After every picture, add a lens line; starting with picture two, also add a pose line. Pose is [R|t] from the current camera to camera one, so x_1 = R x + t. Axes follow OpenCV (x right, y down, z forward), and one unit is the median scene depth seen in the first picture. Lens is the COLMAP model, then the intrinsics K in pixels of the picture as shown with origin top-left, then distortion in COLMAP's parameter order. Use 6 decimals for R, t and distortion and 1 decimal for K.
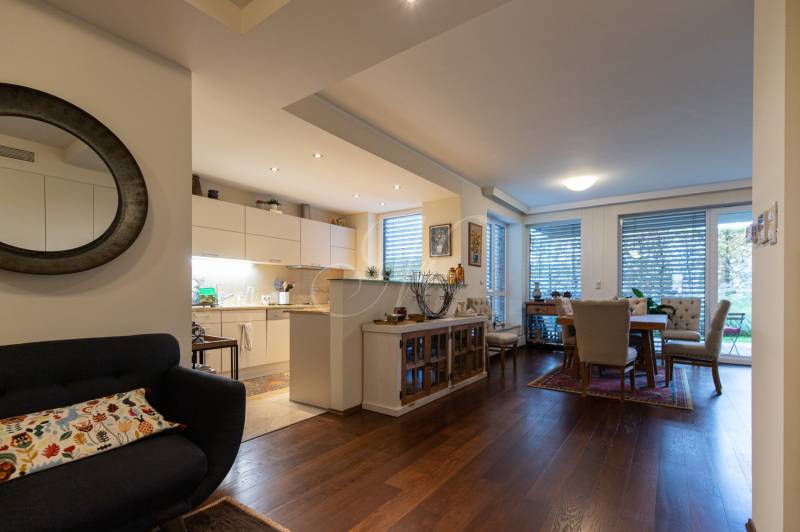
lens RADIAL K [[371.0, 0, 394.7], [0, 371.0, 296.0], [0, 0, 1]] dist [0.013011, 0.000217]
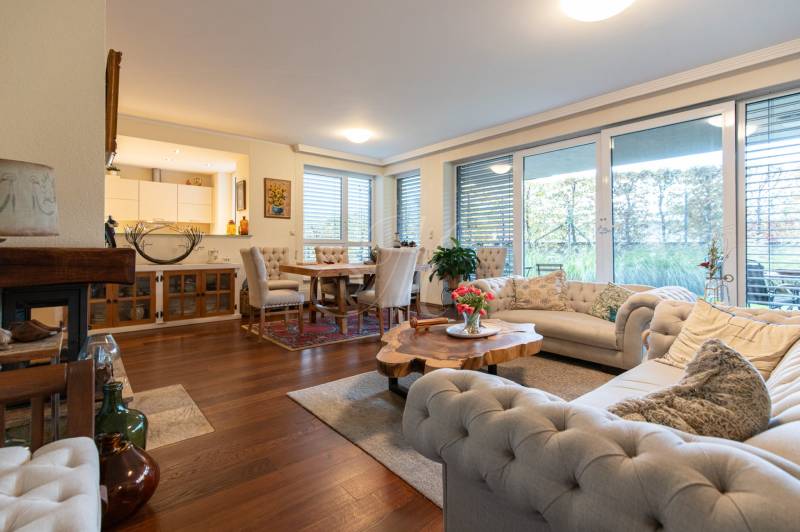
lens RADIAL K [[377.8, 0, 397.8], [0, 377.8, 244.1], [0, 0, 1]] dist [0.000529, 0.000063]
pose [[0.968314, -0.004417, -0.249696, 0.809038], [0.000965, 0.999902, -0.013949, 0.010463], [0.249734, 0.013266, 0.968224, 0.025213]]
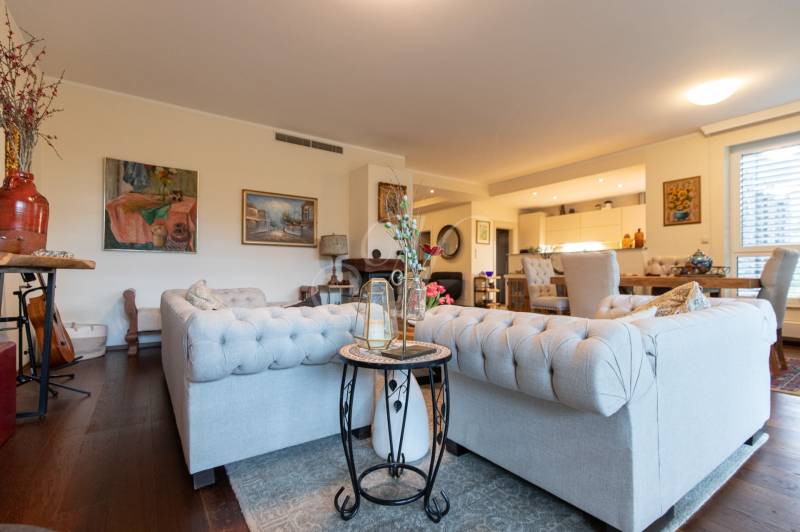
lens RADIAL K [[372.8, 0, 400.0], [0, 372.8, 266.0], [0, 0, 1]] dist [0.038587, 0.000026]
pose [[-0.332029, -0.019997, -0.943057, 1.302769], [-0.007116, 0.999800, -0.018695, 0.043443], [0.943242, 0.000504, -0.332105, 0.639906]]
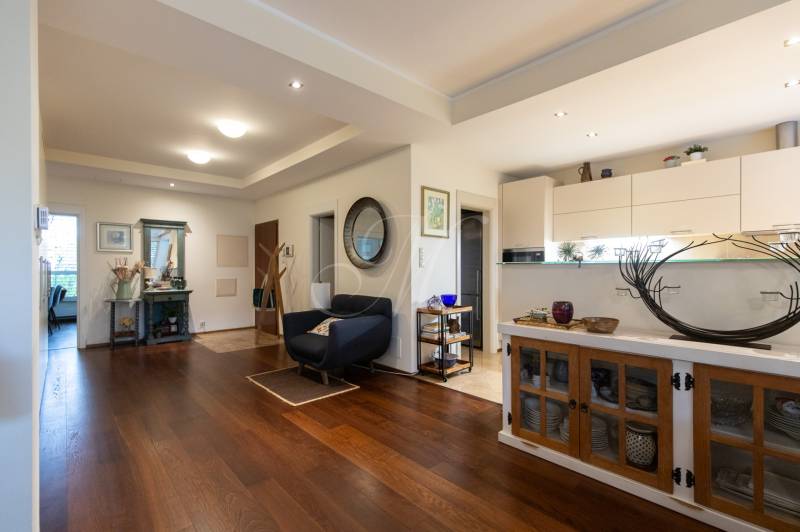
lens RADIAL K [[367.4, 0, 407.6], [0, 367.4, 269.7], [0, 0, 1]] dist [0.003990, 0.000379]
pose [[-0.179827, 0.000868, -0.983698, 0.438315], [-0.001236, 0.999999, 0.001108, -0.017433], [0.983697, 0.001415, -0.179826, 0.524653]]
